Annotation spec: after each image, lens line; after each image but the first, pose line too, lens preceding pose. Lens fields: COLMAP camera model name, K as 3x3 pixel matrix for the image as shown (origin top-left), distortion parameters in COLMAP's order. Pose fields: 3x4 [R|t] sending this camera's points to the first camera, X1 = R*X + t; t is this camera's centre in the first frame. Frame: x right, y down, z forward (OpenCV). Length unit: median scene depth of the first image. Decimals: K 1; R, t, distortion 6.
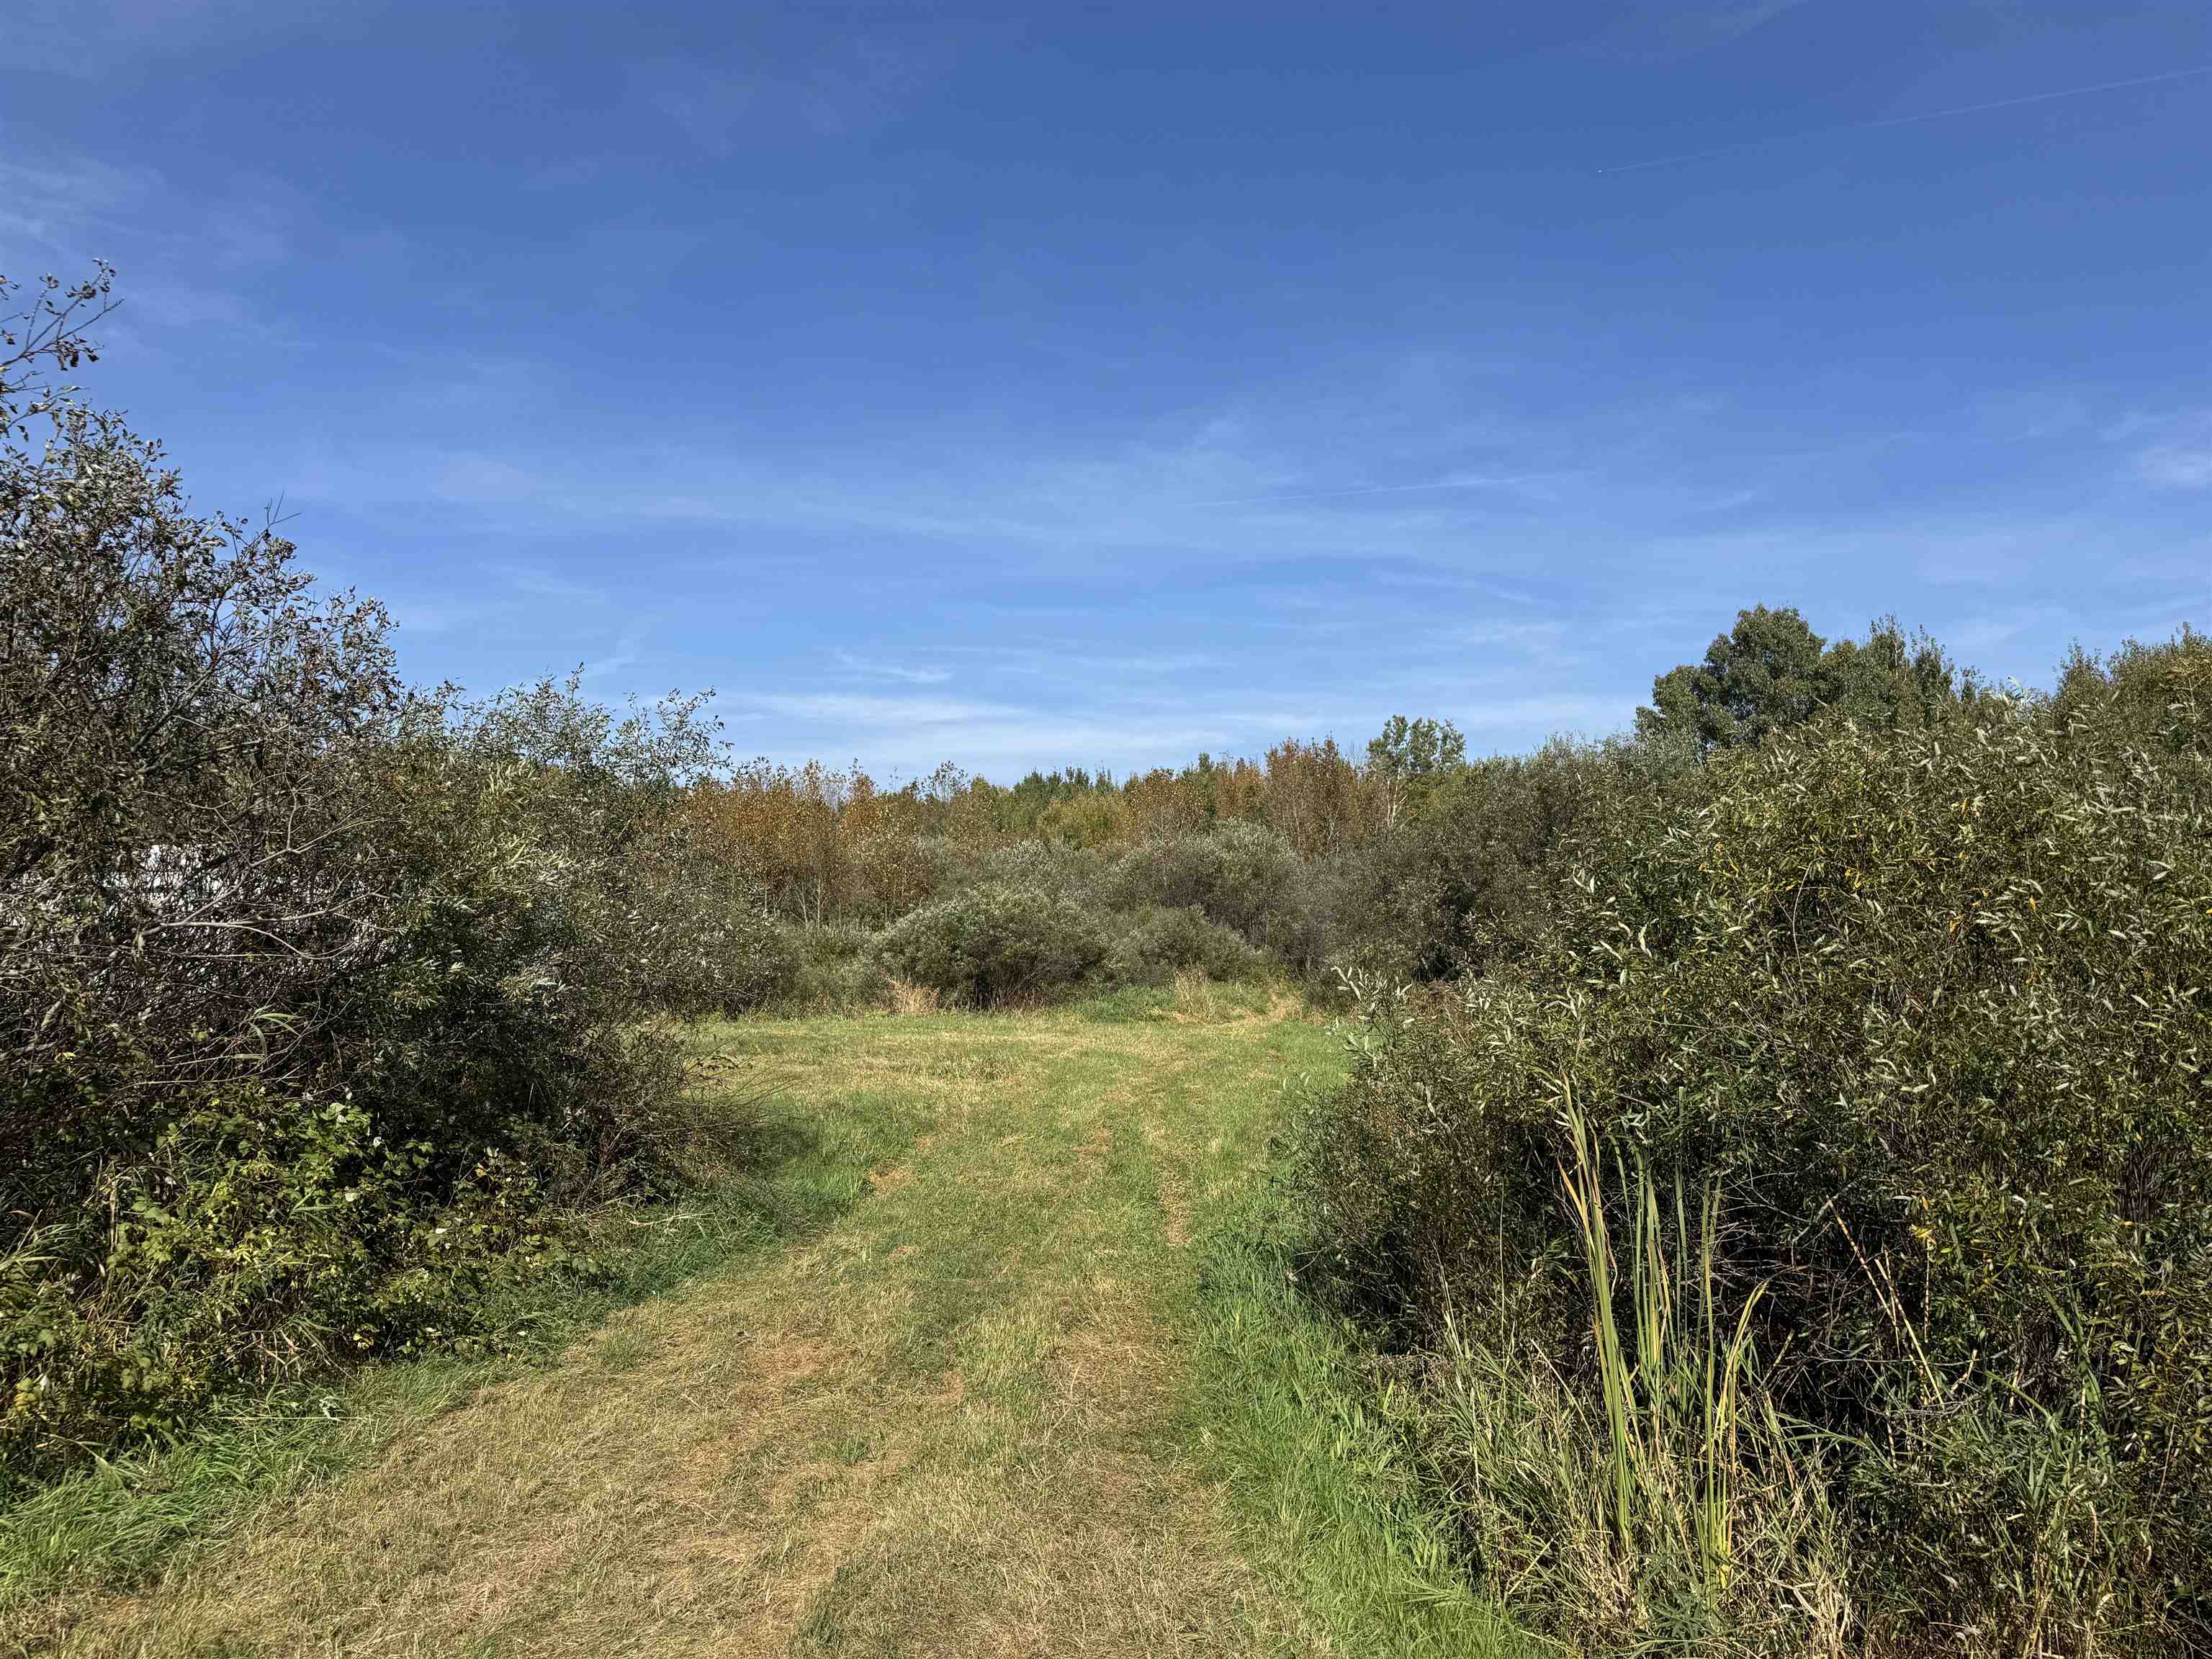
lens RADIAL K [[1478.2, 0, 1104.6], [0, 1478.2, 827.6], [0, 0, 1]] dist [-0.006268, -0.023080]
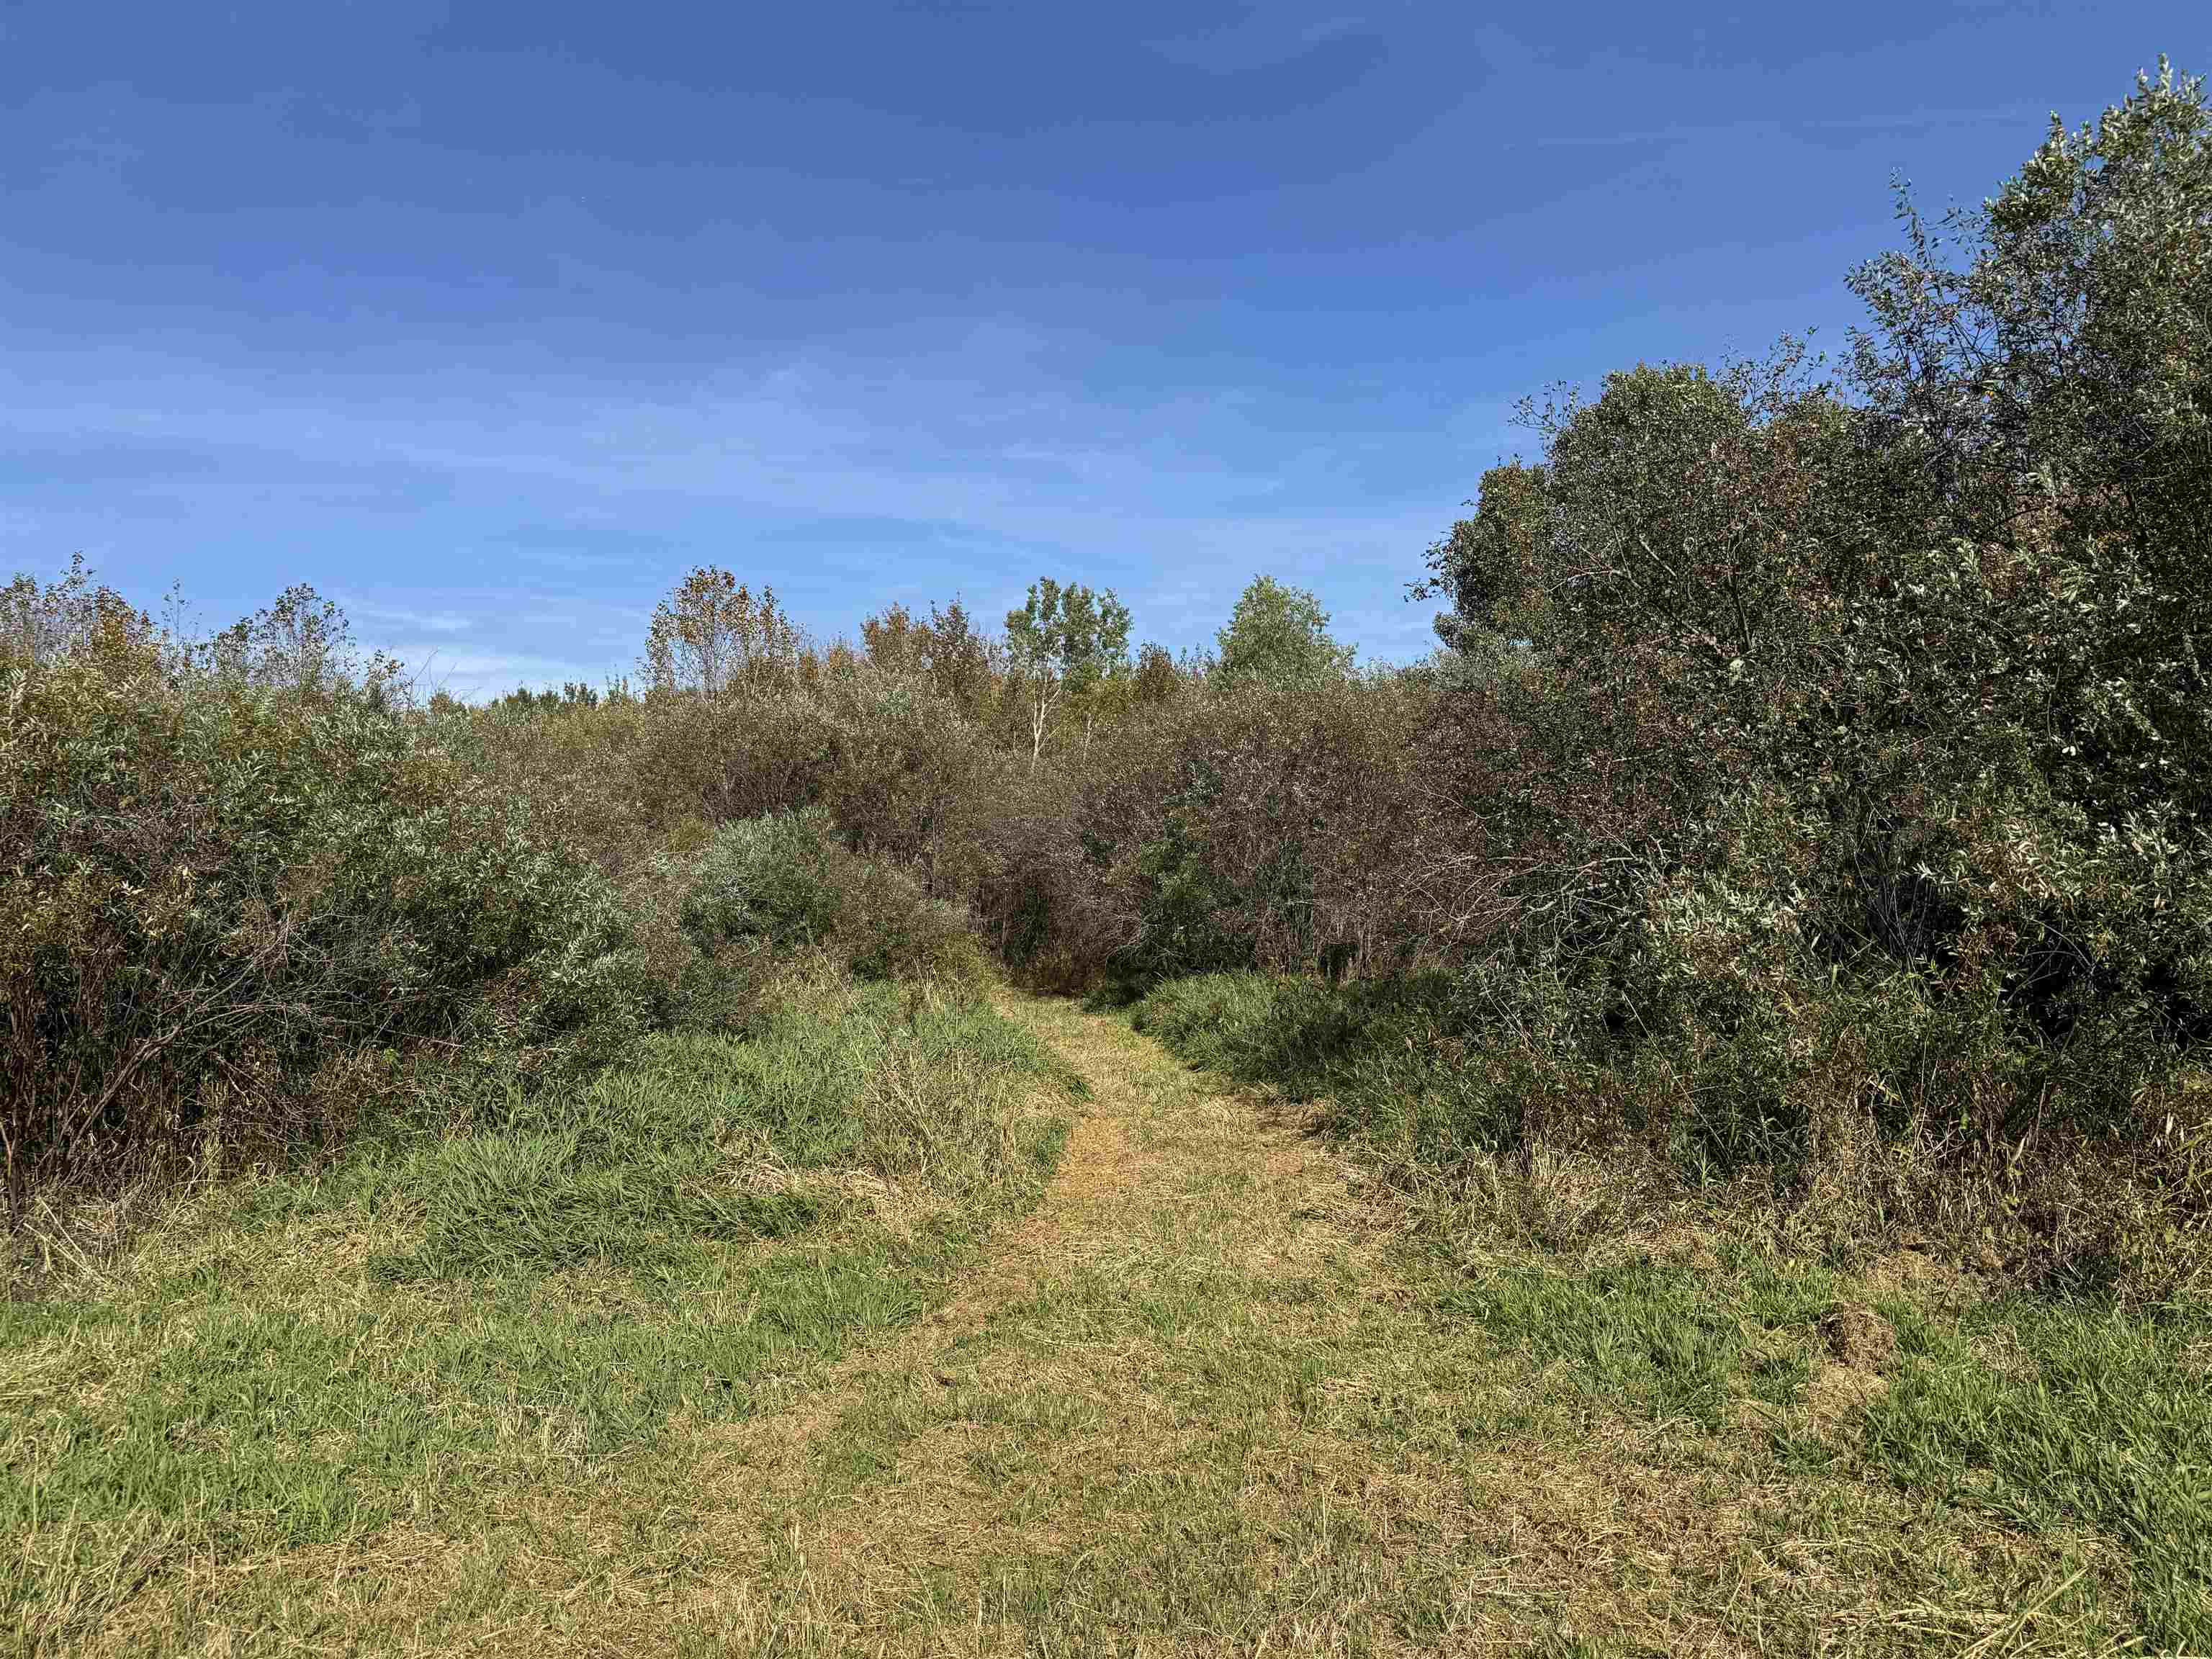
lens RADIAL K [[1478.2, 0, 1111.9], [0, 1478.2, 825.2], [0, 0, 1]] dist [-0.006268, -0.023080]
pose [[0.950624, -0.019437, 0.309735, 0.006306], [0.012987, 0.999654, 0.022872, 0.027590], [-0.310073, -0.017720, 0.950548, 0.316396]]
